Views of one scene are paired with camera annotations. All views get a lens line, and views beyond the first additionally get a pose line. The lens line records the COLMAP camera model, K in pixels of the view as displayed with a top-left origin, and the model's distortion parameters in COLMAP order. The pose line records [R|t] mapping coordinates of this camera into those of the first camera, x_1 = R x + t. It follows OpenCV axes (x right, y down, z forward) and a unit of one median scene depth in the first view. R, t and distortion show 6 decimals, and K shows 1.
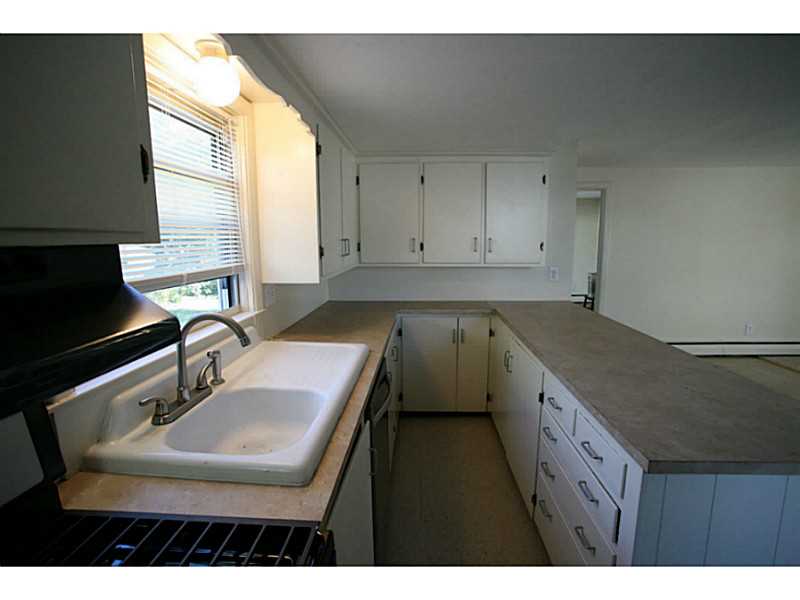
lens RADIAL K [[408.9, 0, 400.0], [0, 408.9, 300.0], [0, 0, 1]] dist [-0.002787, -0.000142]
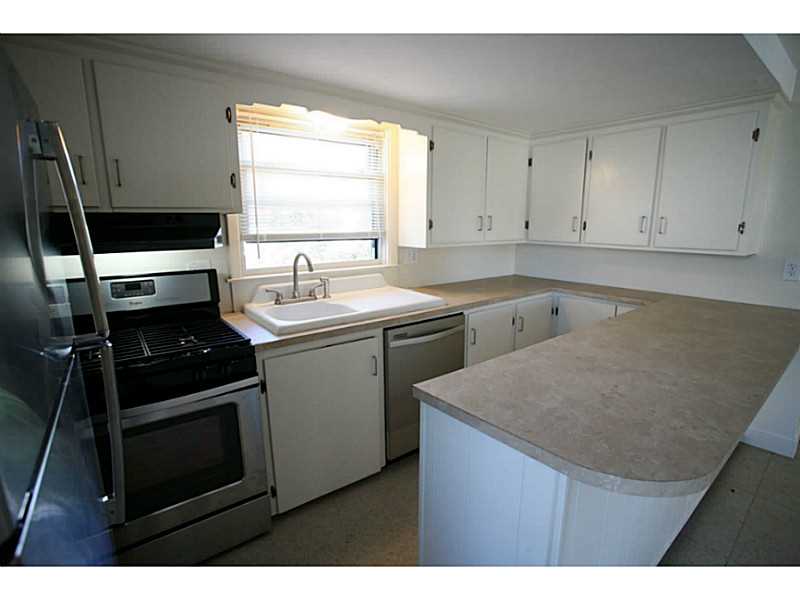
lens RADIAL K [[408.9, 0, 400.0], [0, 408.9, 300.0], [0, 0, 1]] dist [-0.002787, -0.000142]
pose [[0.651078, 0.152190, -0.743596, 0.751658], [-0.125434, 0.987795, 0.092342, 0.011905], [0.748574, 0.033150, 0.662222, 0.069601]]
